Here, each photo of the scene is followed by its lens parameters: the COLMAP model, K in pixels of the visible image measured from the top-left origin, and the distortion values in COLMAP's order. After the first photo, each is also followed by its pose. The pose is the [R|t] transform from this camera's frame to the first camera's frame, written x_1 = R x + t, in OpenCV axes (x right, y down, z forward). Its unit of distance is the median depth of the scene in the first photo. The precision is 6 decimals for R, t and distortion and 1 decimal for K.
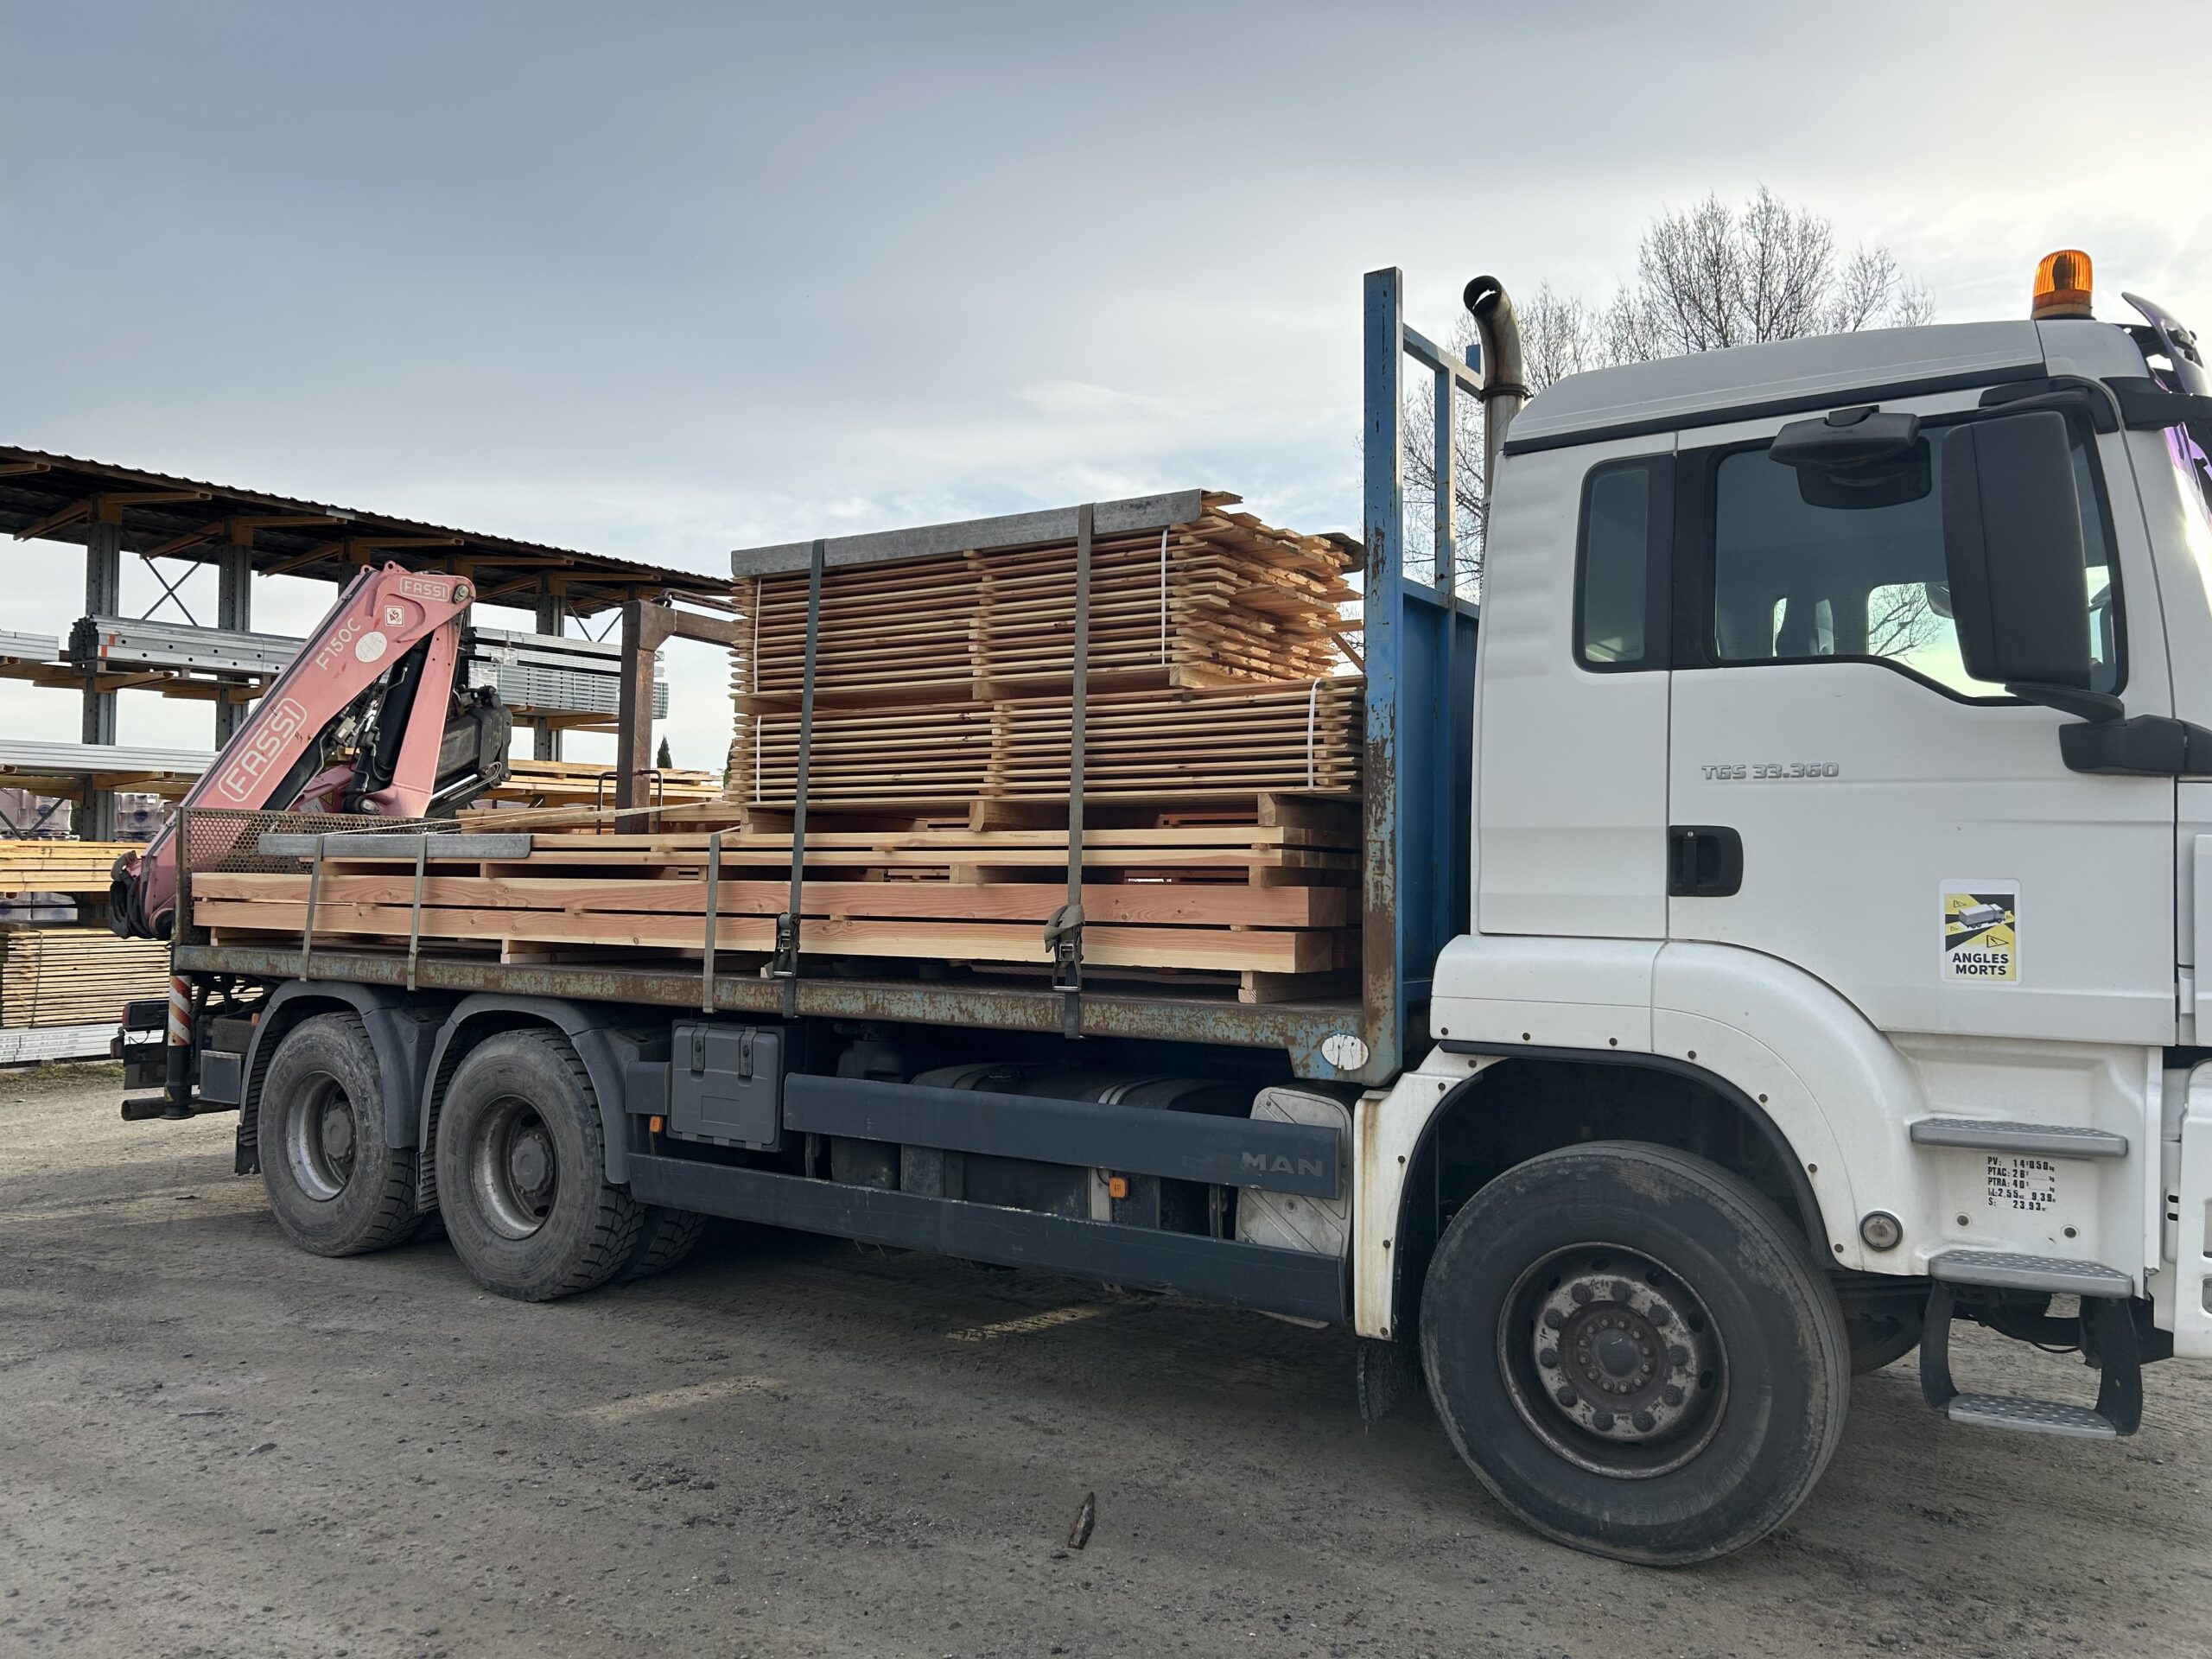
lens RADIAL K [[1669.9, 0, 1105.2], [0, 1669.9, 843.5], [0, 0, 1]] dist [0.029186, -0.033236]
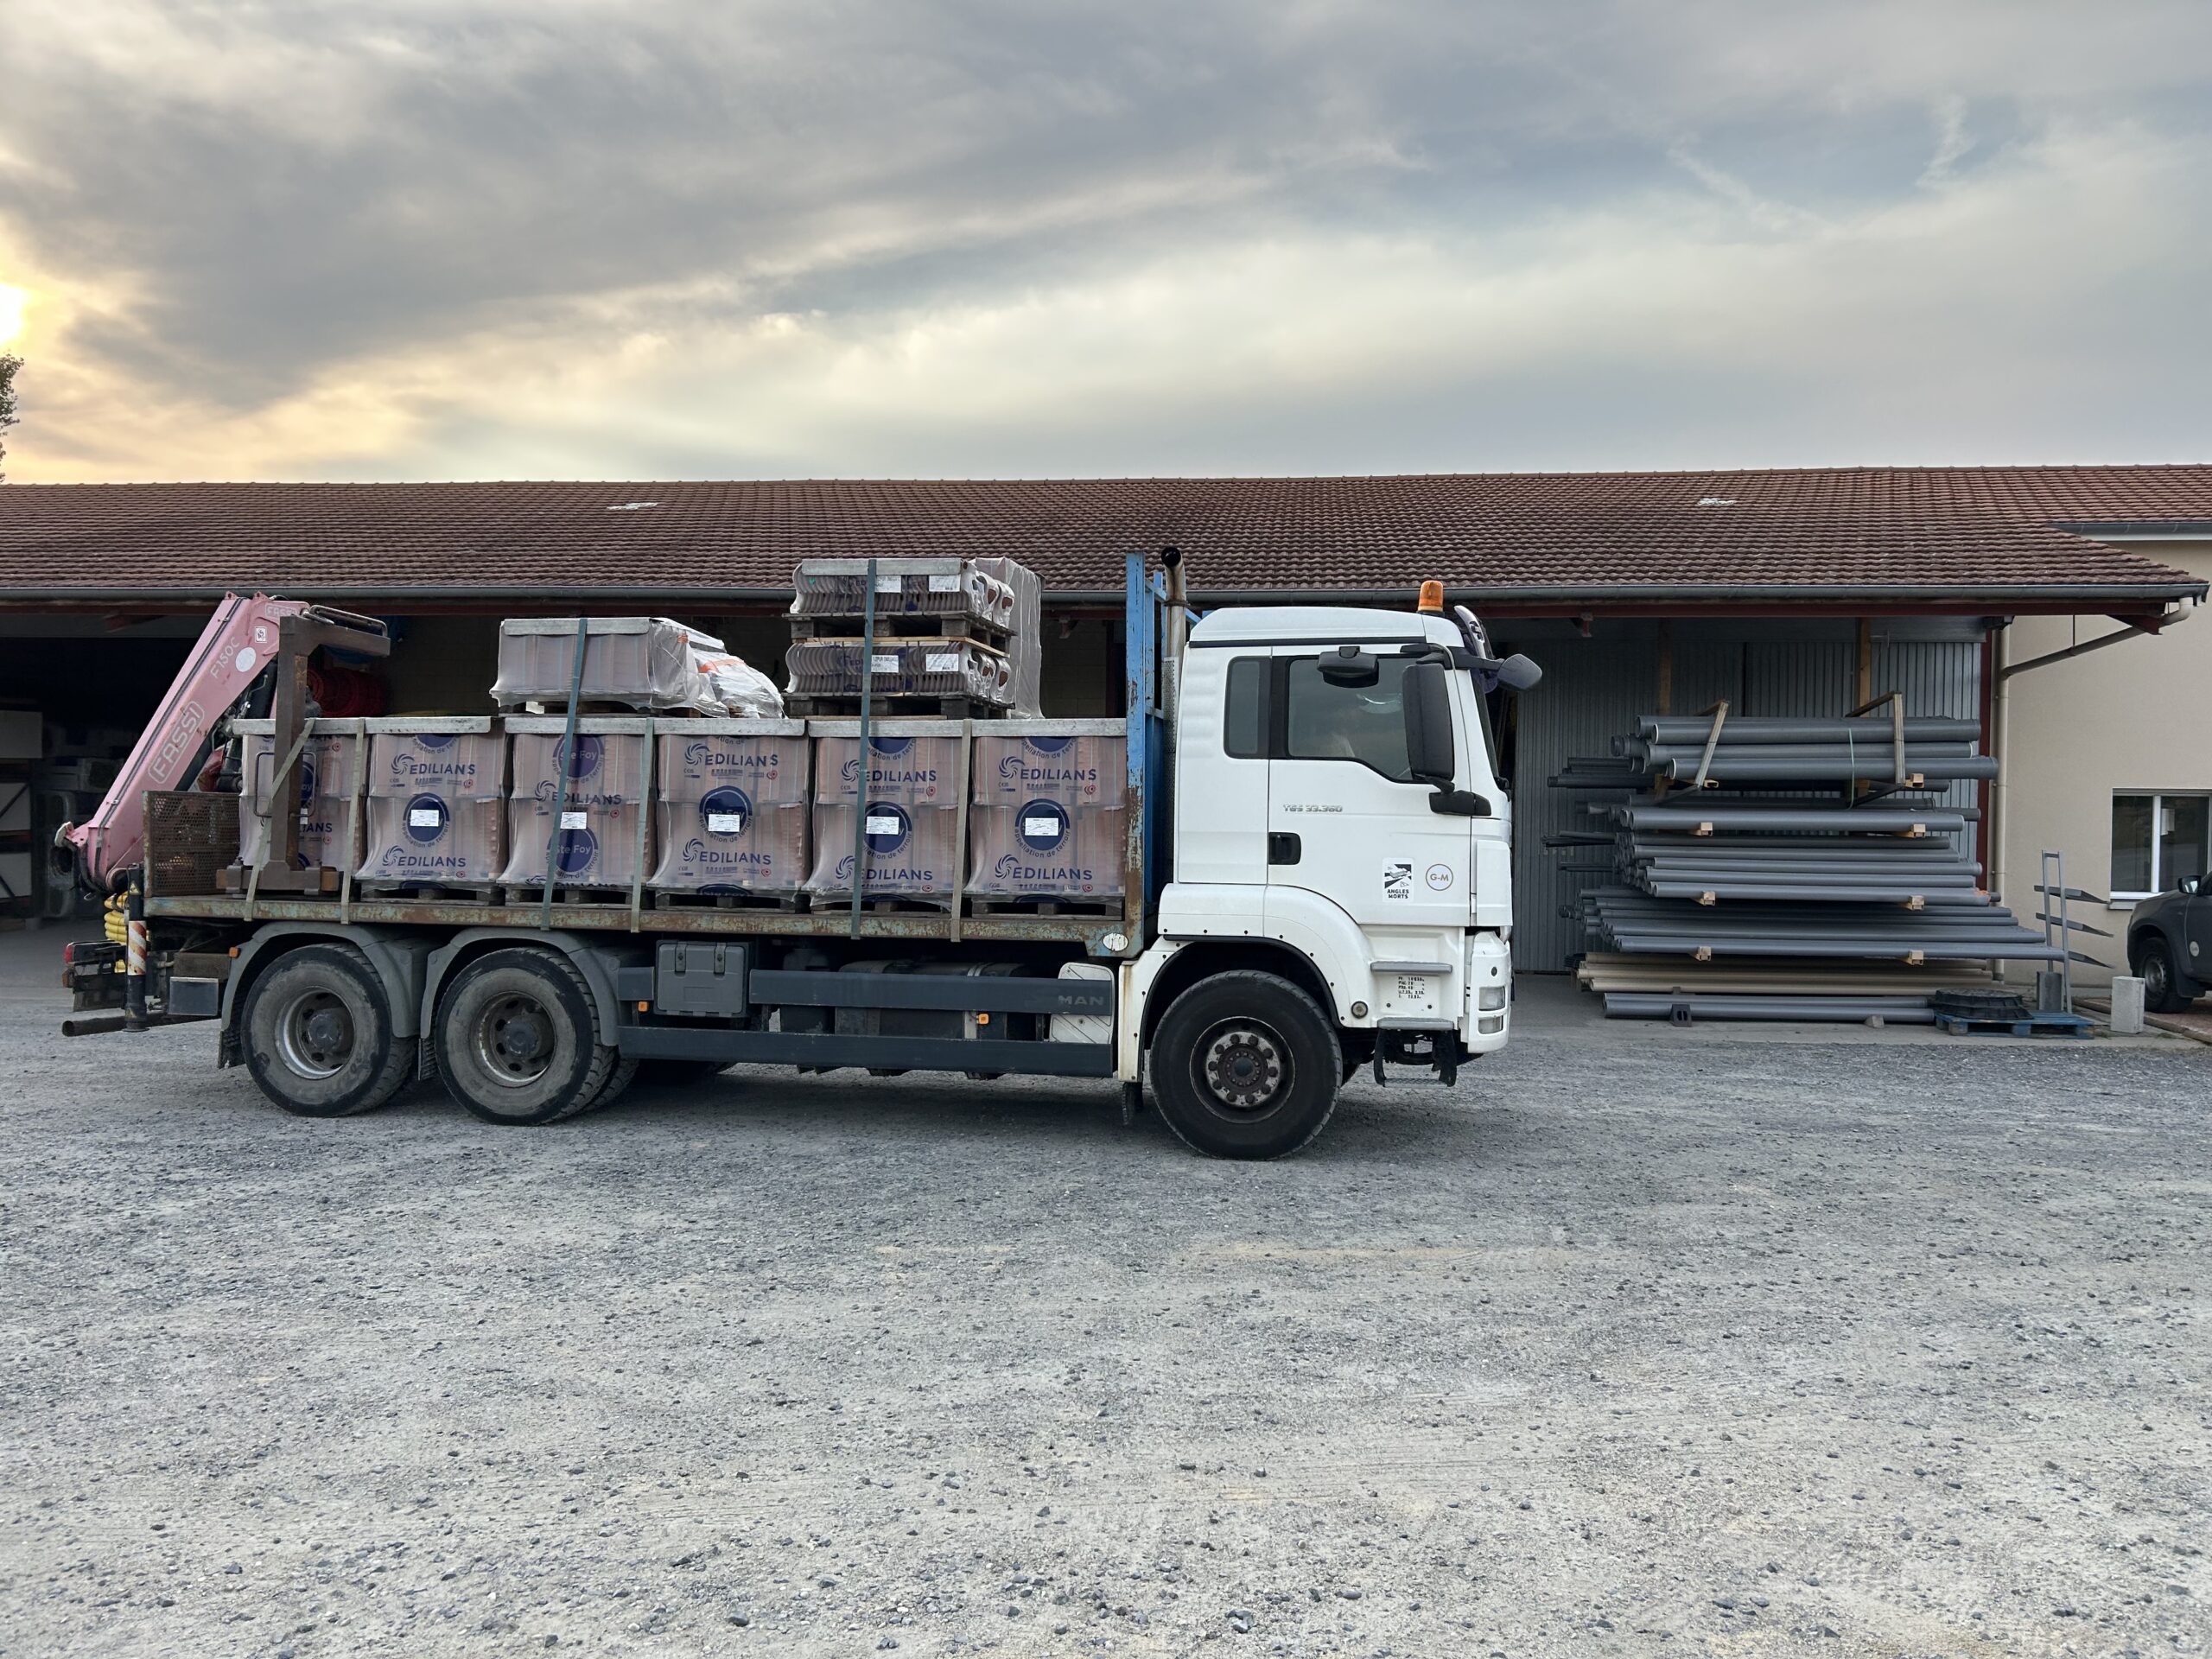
lens RADIAL K [[1669.9, 0, 1105.5], [0, 1669.9, 822.4], [0, 0, 1]] dist [0.029186, -0.033236]
pose [[0.935912, -0.005166, 0.352197, -0.564764], [-0.007485, 0.999375, 0.034548, -0.087278], [-0.352156, -0.034970, 0.935288, -0.856106]]
